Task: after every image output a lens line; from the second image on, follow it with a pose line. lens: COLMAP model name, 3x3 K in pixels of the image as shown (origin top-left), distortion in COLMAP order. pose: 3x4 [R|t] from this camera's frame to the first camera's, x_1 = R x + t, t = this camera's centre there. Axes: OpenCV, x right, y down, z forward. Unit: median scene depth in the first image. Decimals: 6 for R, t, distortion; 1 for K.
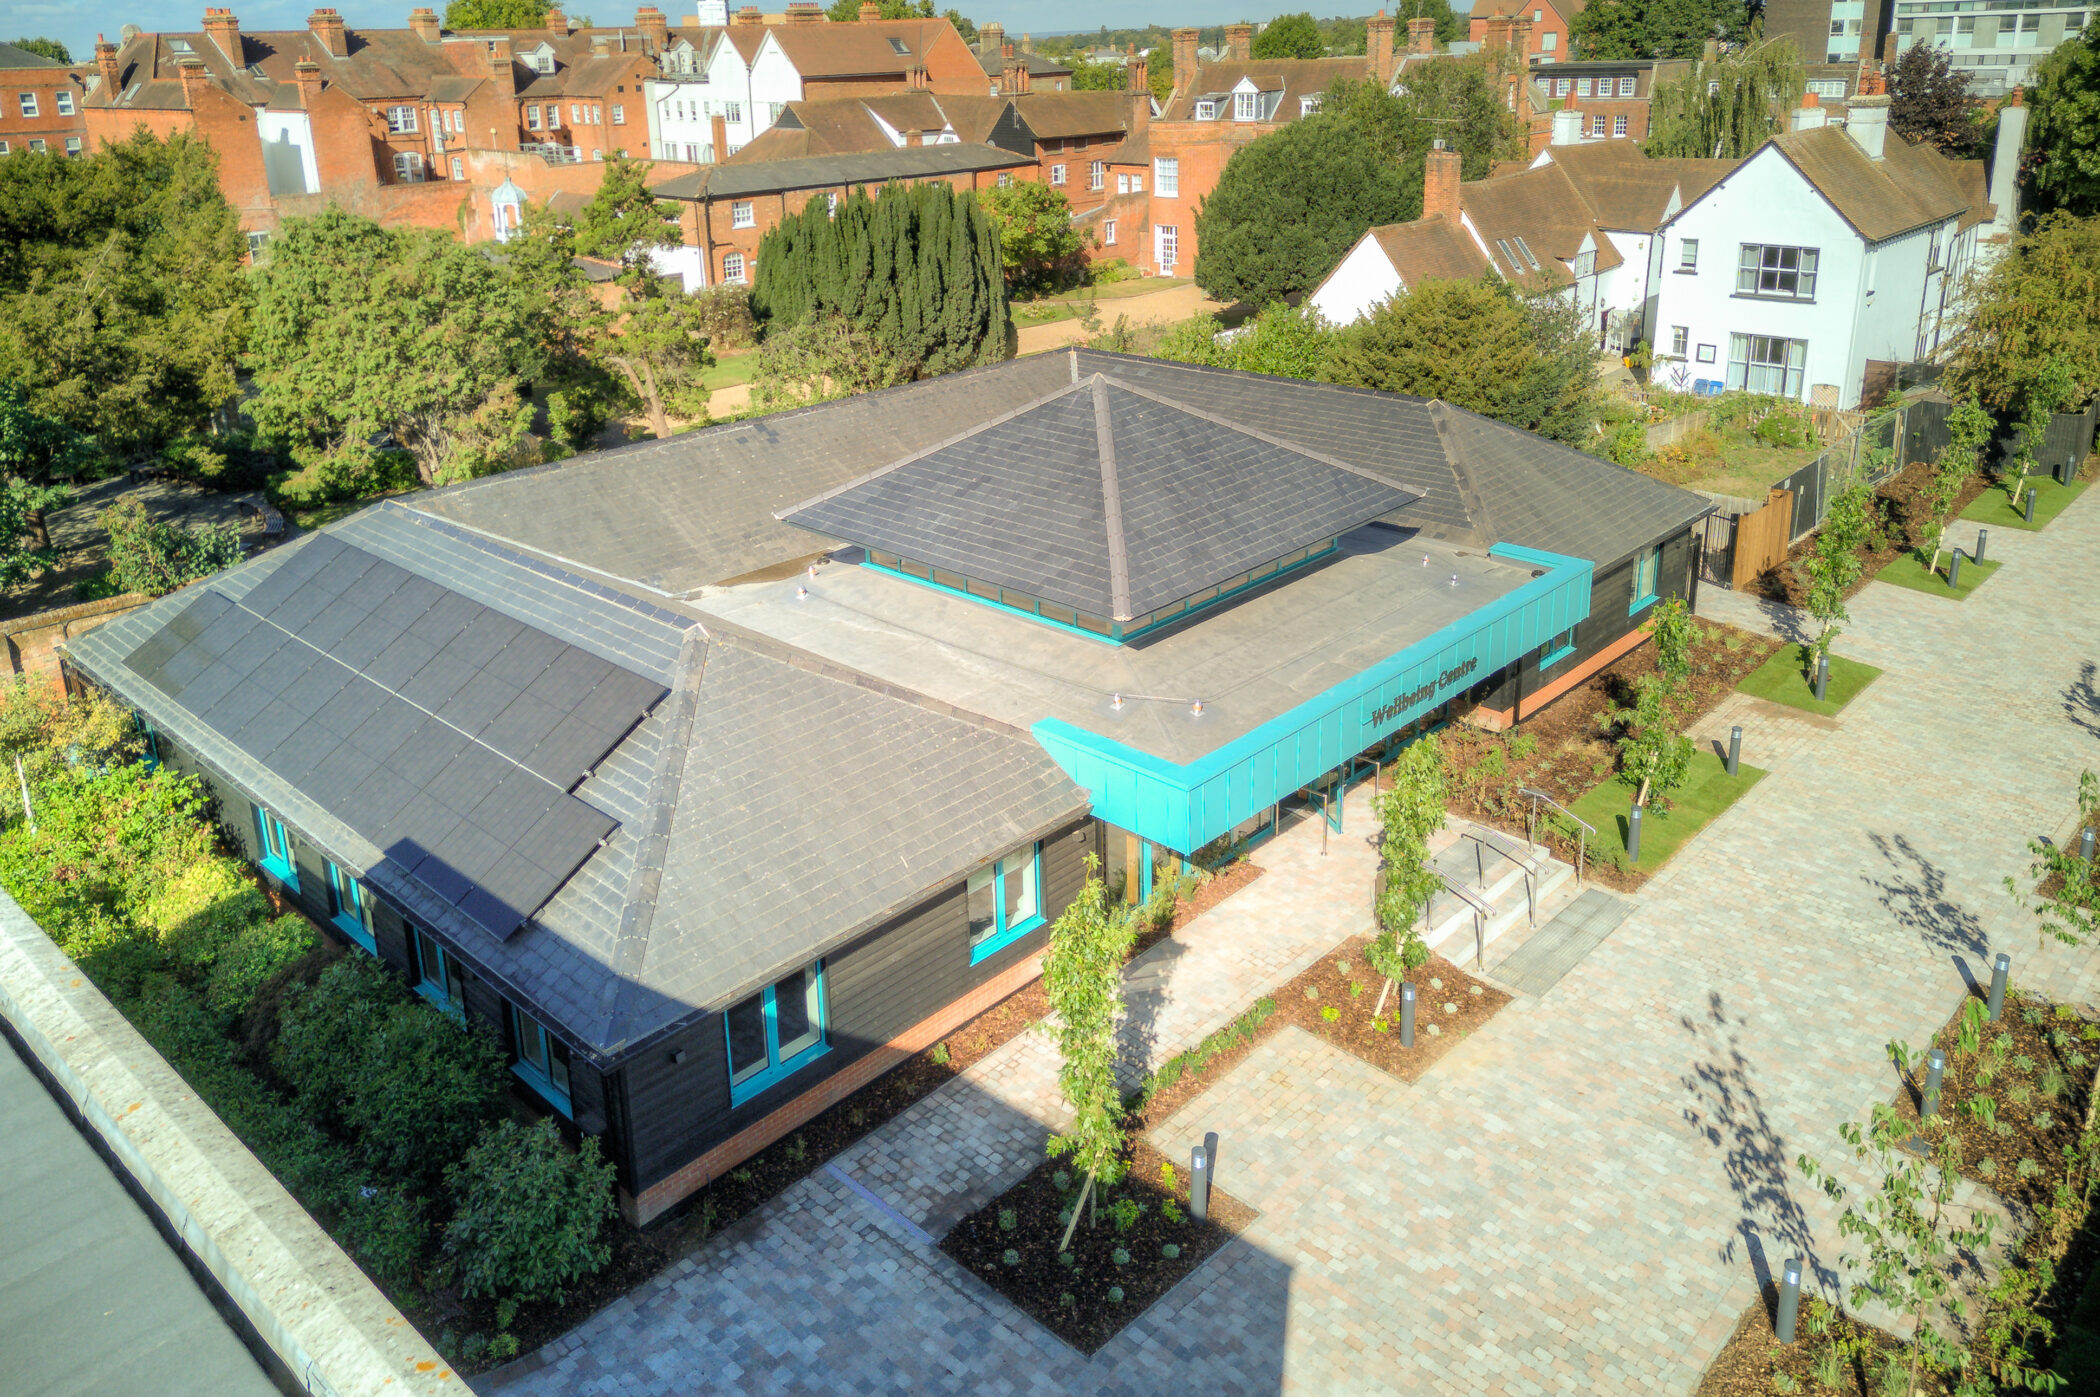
lens RADIAL K [[1607.2, 0, 1054.7], [0, 1607.2, 512.7], [0, 0, 1]] dist [0.038722, -0.006576]
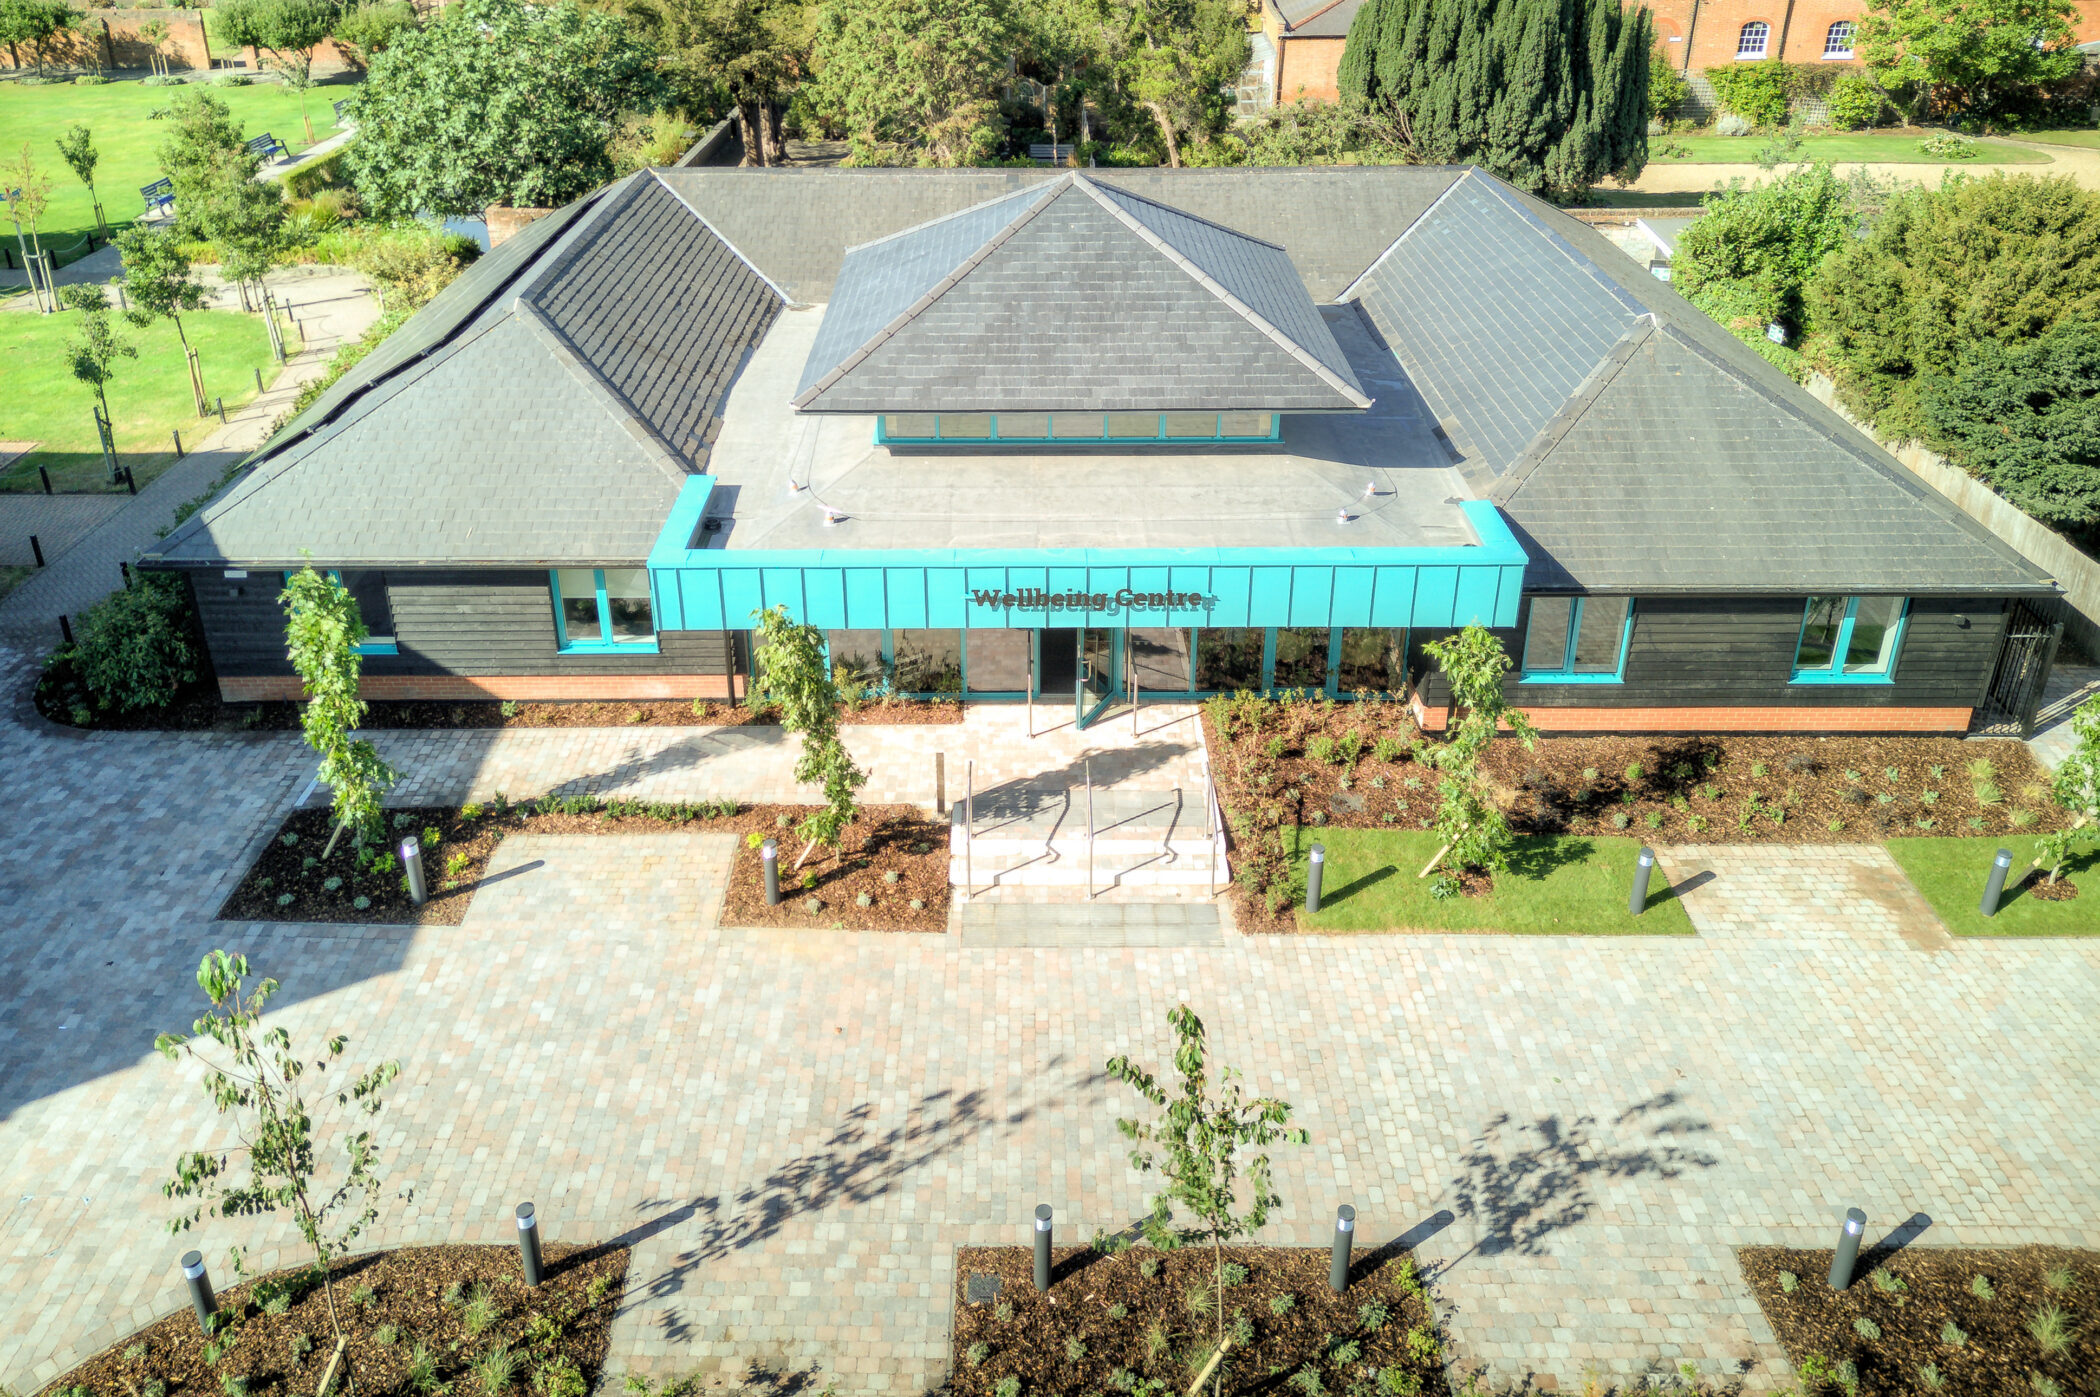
lens RADIAL K [[1586.5, 0, 1013.3], [0, 1586.5, 496.2], [0, 0, 1]] dist [0.041431, -0.008898]
pose [[0.684849, 0.320193, -0.654567, 0.690917], [-0.223144, 0.947284, 0.229913, -0.120313], [0.693677, -0.011393, 0.720196, 0.336938]]
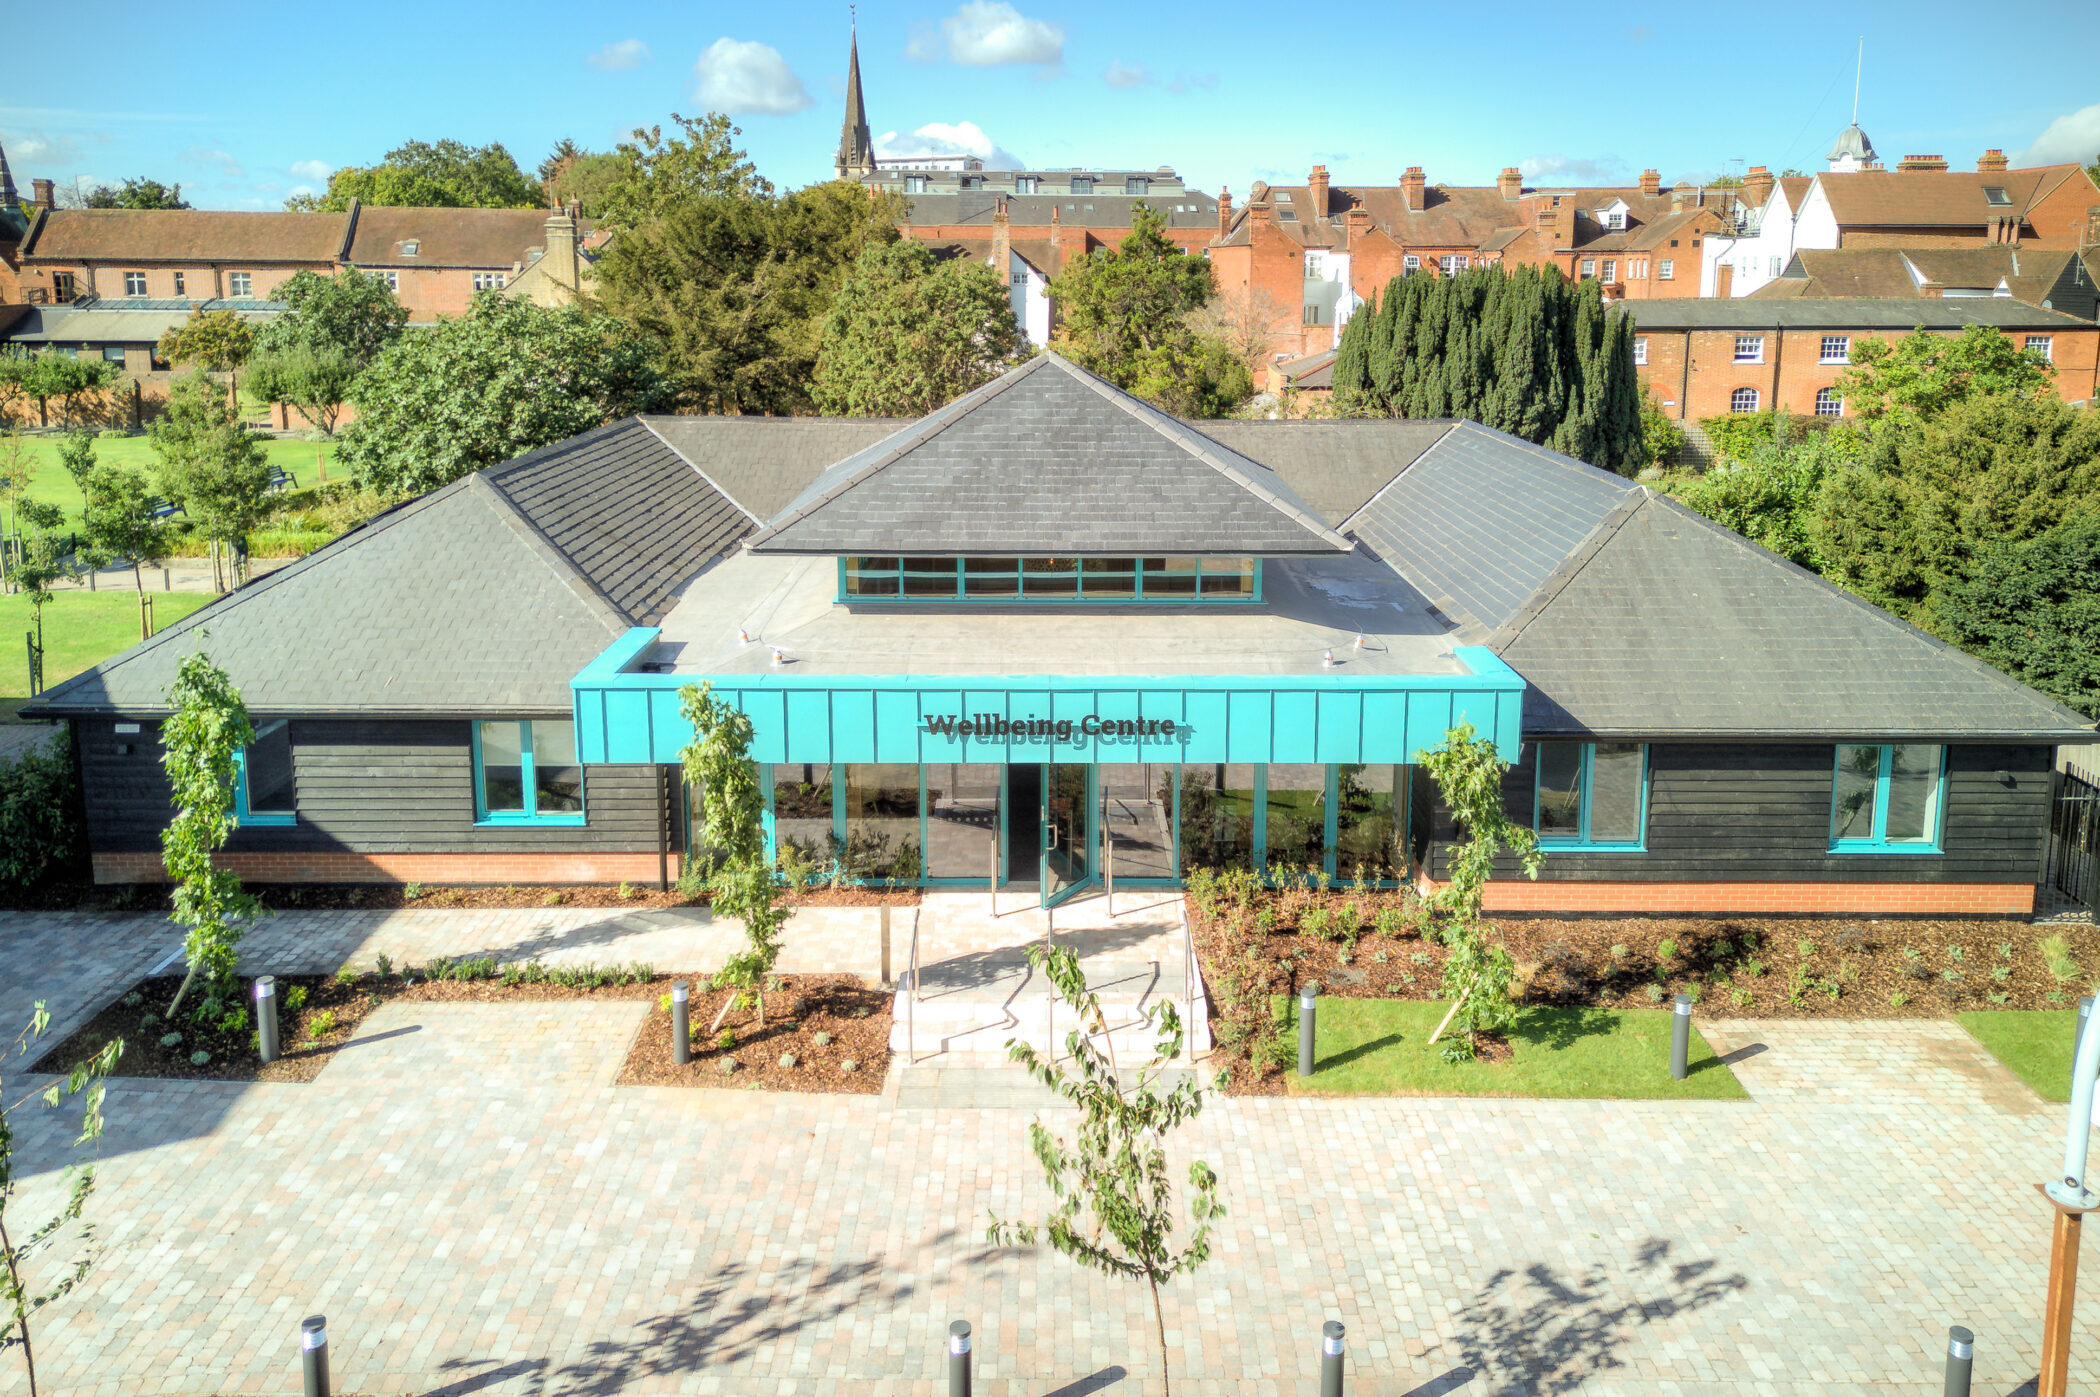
lens RADIAL K [[1607.2, 0, 1054.7], [0, 1607.2, 512.7], [0, 0, 1]] dist [0.038722, -0.006576]
pose [[0.688484, 0.138287, -0.711946, 0.726118], [-0.227883, 0.973184, -0.031344, 0.029531], [0.688520, 0.183820, 0.701534, 0.399447]]
